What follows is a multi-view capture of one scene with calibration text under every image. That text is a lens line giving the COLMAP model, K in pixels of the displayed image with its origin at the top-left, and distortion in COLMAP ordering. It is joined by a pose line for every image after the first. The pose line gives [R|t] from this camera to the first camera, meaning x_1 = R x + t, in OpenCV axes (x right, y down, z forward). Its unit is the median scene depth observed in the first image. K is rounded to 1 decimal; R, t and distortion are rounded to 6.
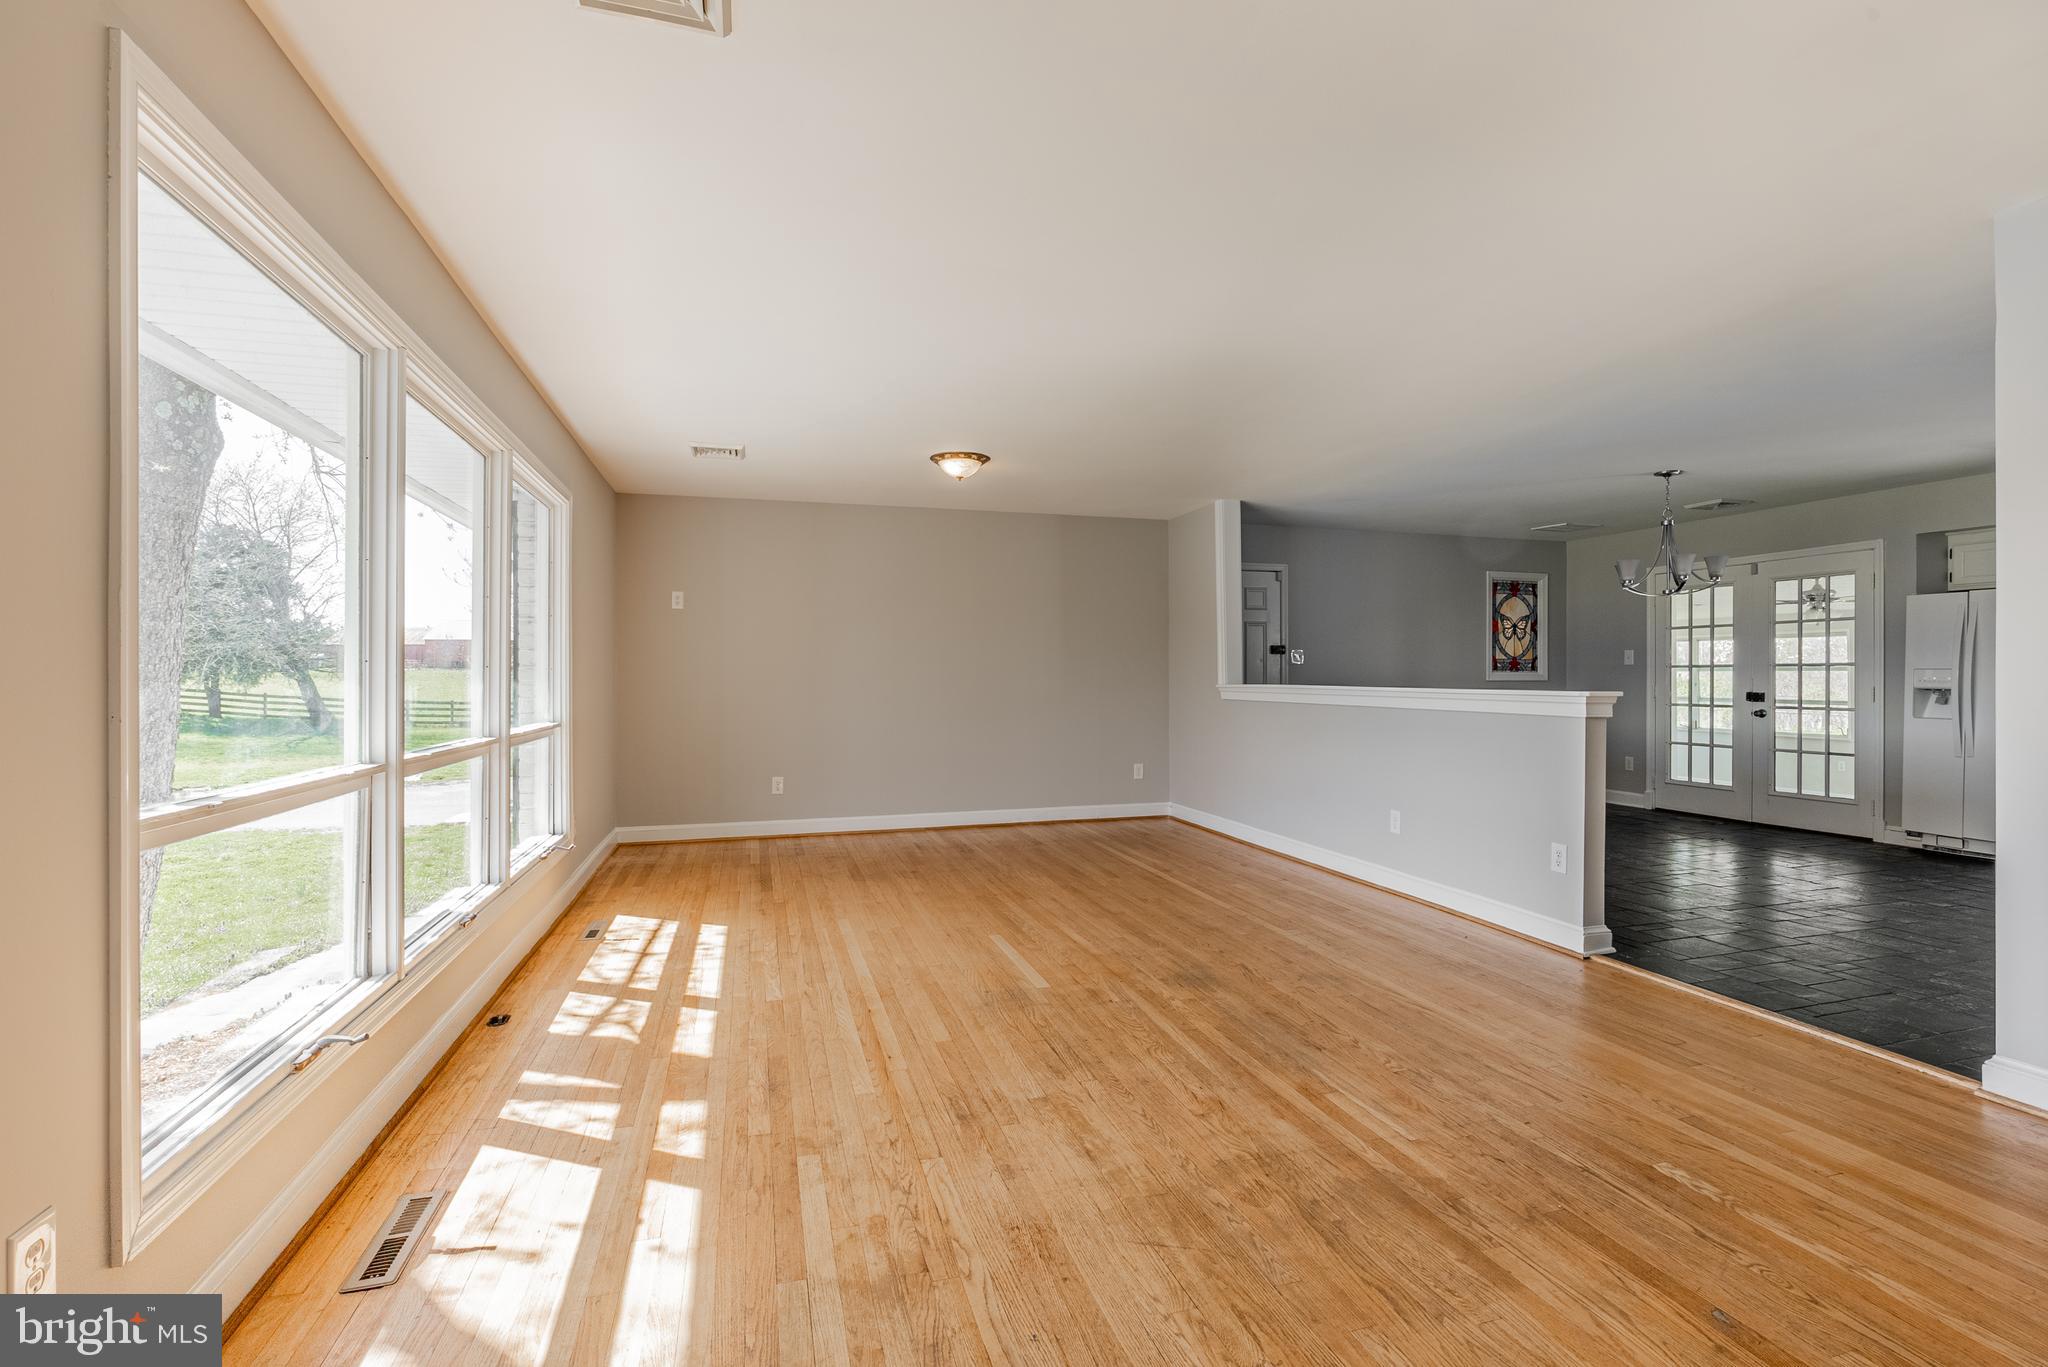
lens RADIAL K [[930.5, 0, 1032.1], [0, 930.5, 683.9], [0, 0, 1]] dist [-0.010064, 0.003038]
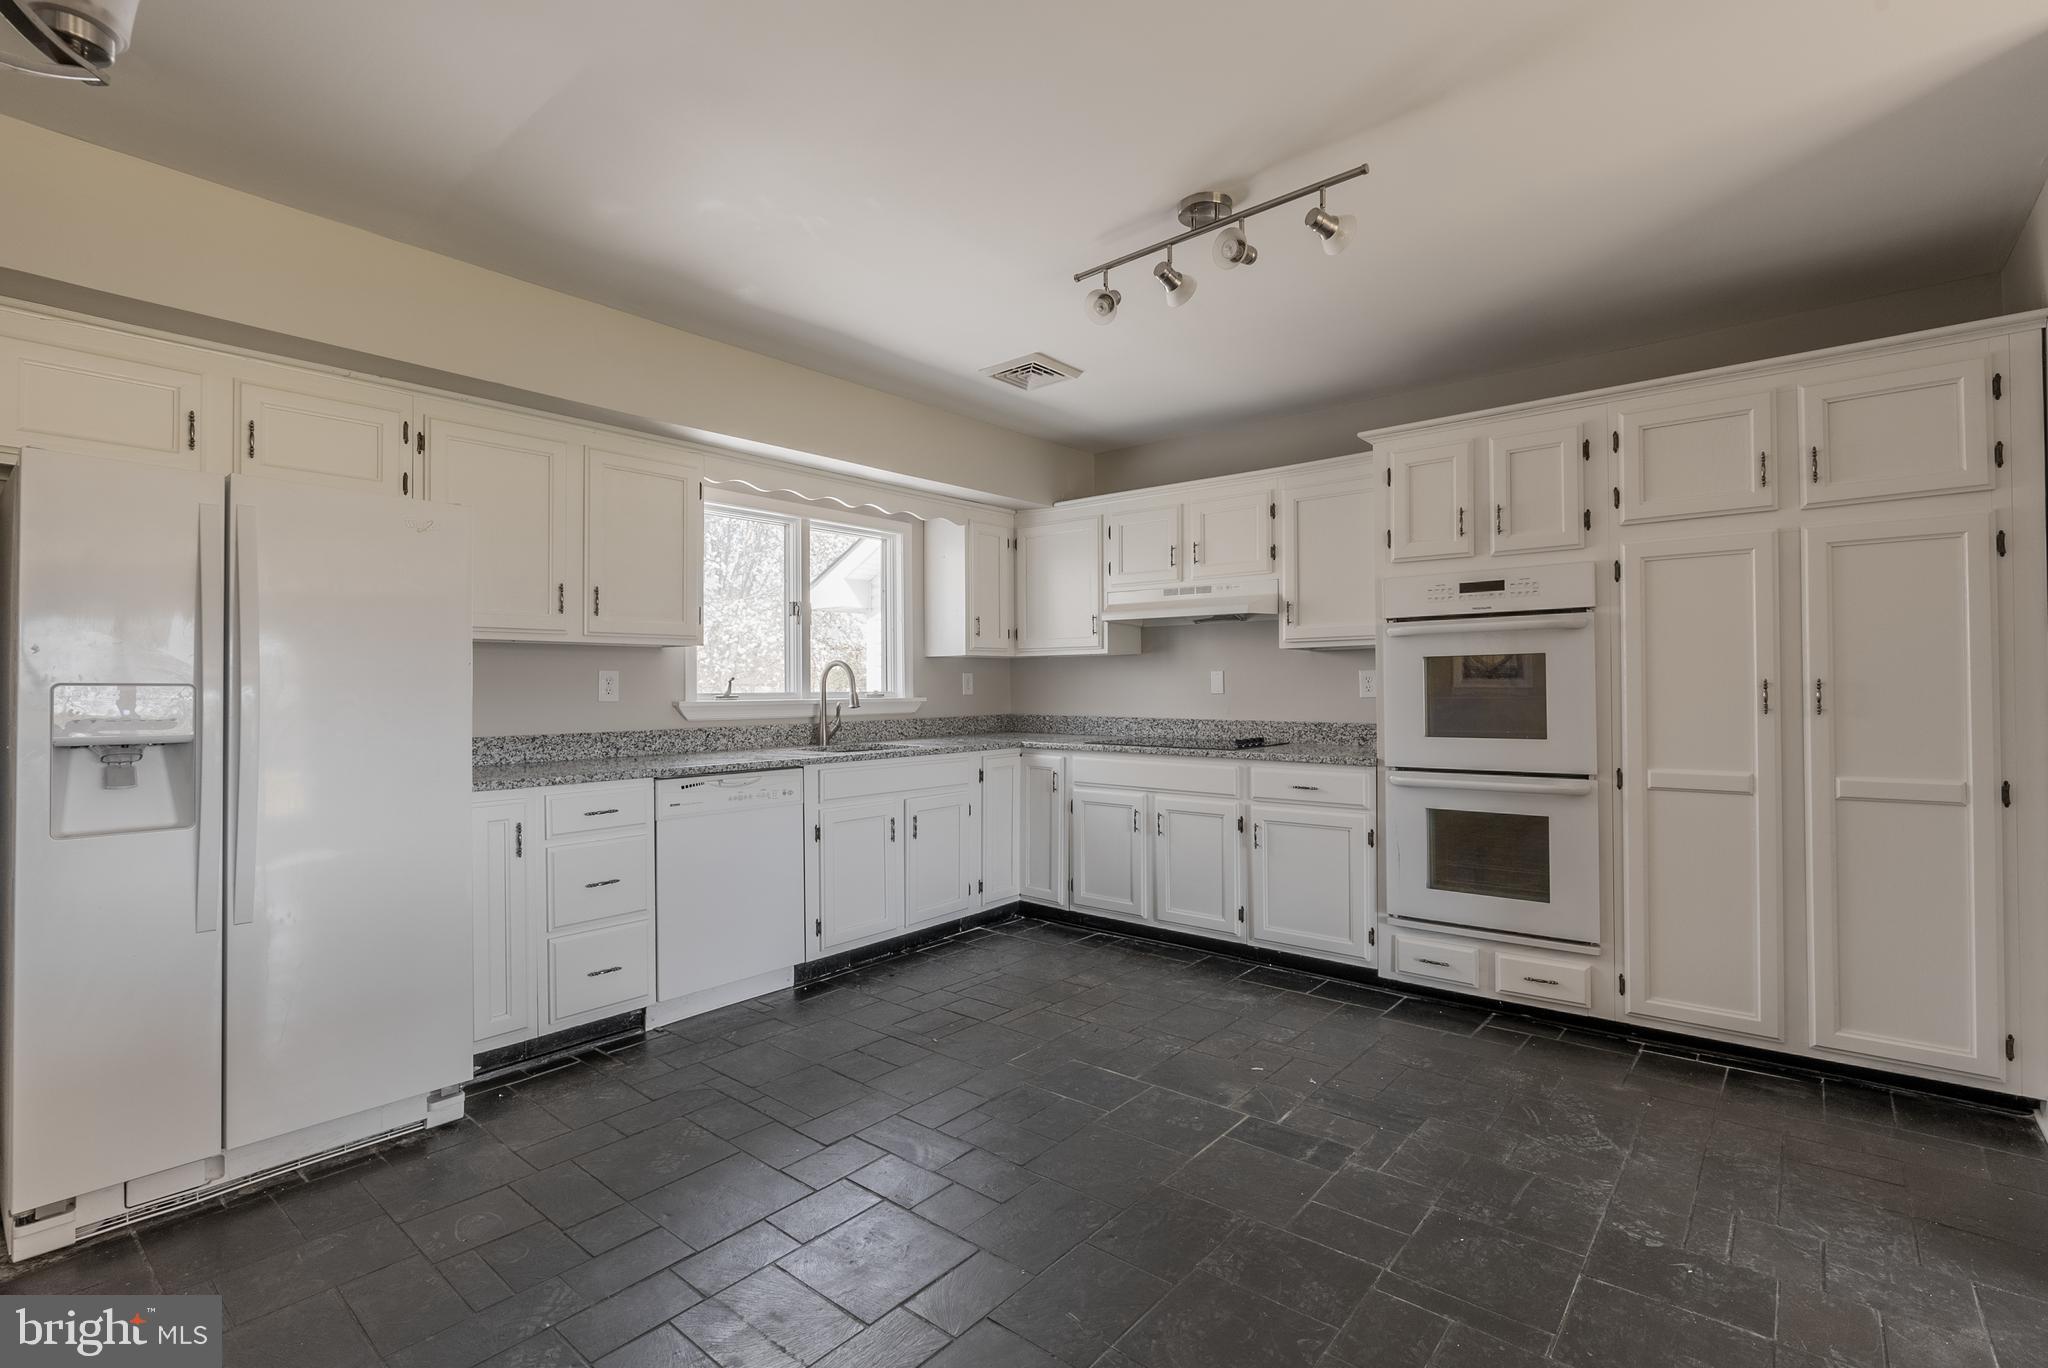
lens RADIAL K [[930.5, 0, 1033.6], [0, 930.5, 674.0], [0, 0, 1]] dist [-0.010064, 0.003038]
pose [[-0.548469, 0.021168, 0.835903, 0.724496], [0.017038, 0.999755, -0.014138, -0.013064], [-0.835997, 0.006488, -0.548695, 1.279223]]
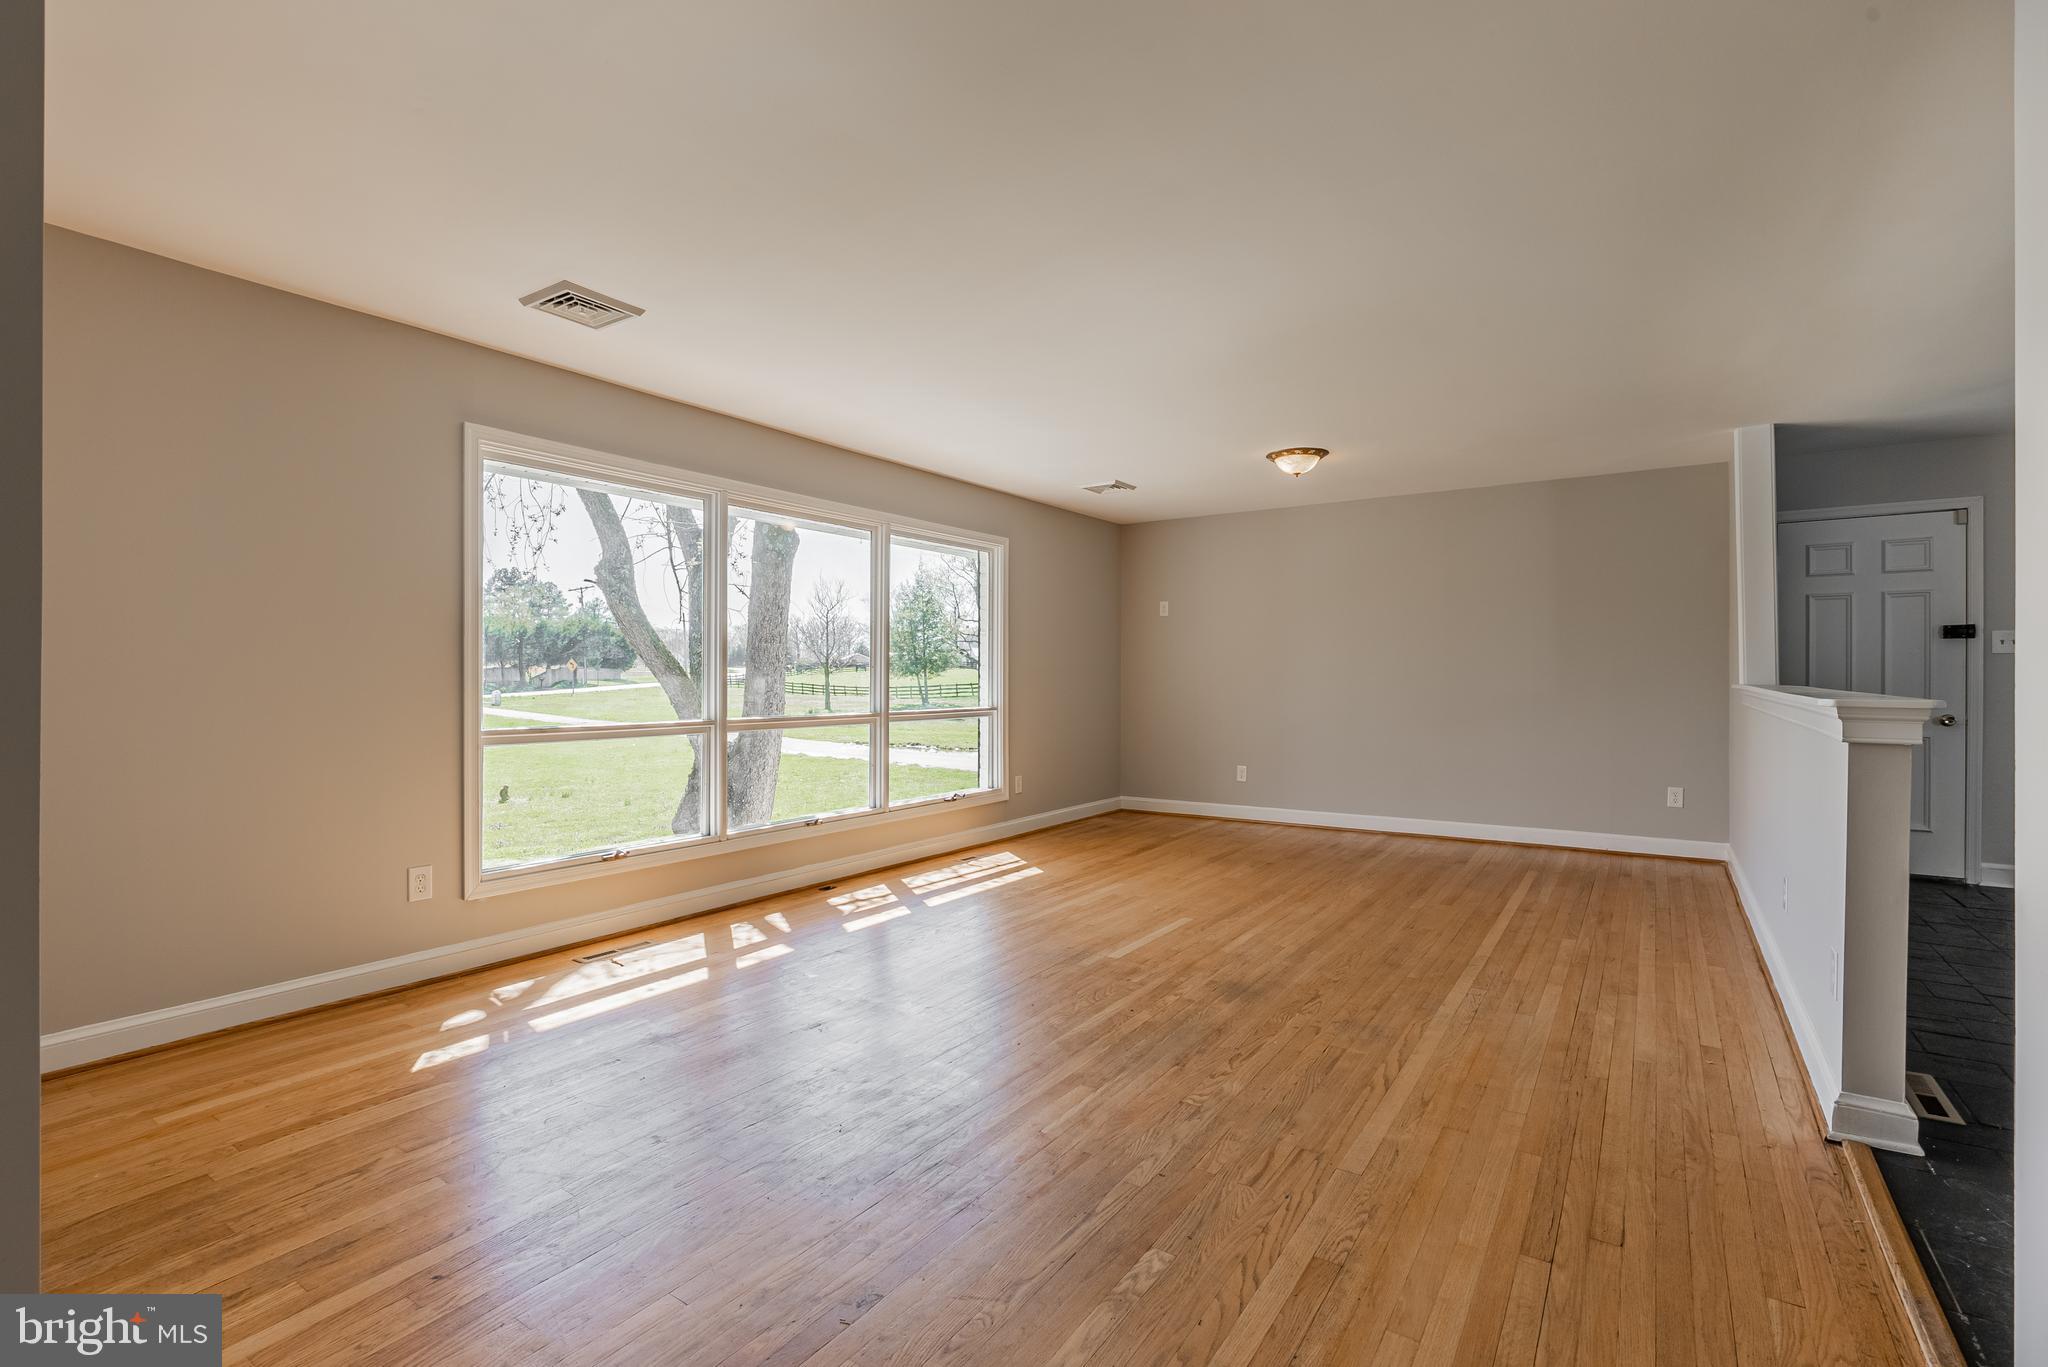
lens RADIAL K [[930.5, 0, 1039.1], [0, 930.5, 676.9], [0, 0, 1]] dist [-0.010064, 0.003038]
pose [[0.633312, 0.003342, -0.773890, 0.667049], [-0.006812, 0.999976, -0.001257, -0.001061], [0.773867, 0.006068, 0.633319, 0.199544]]
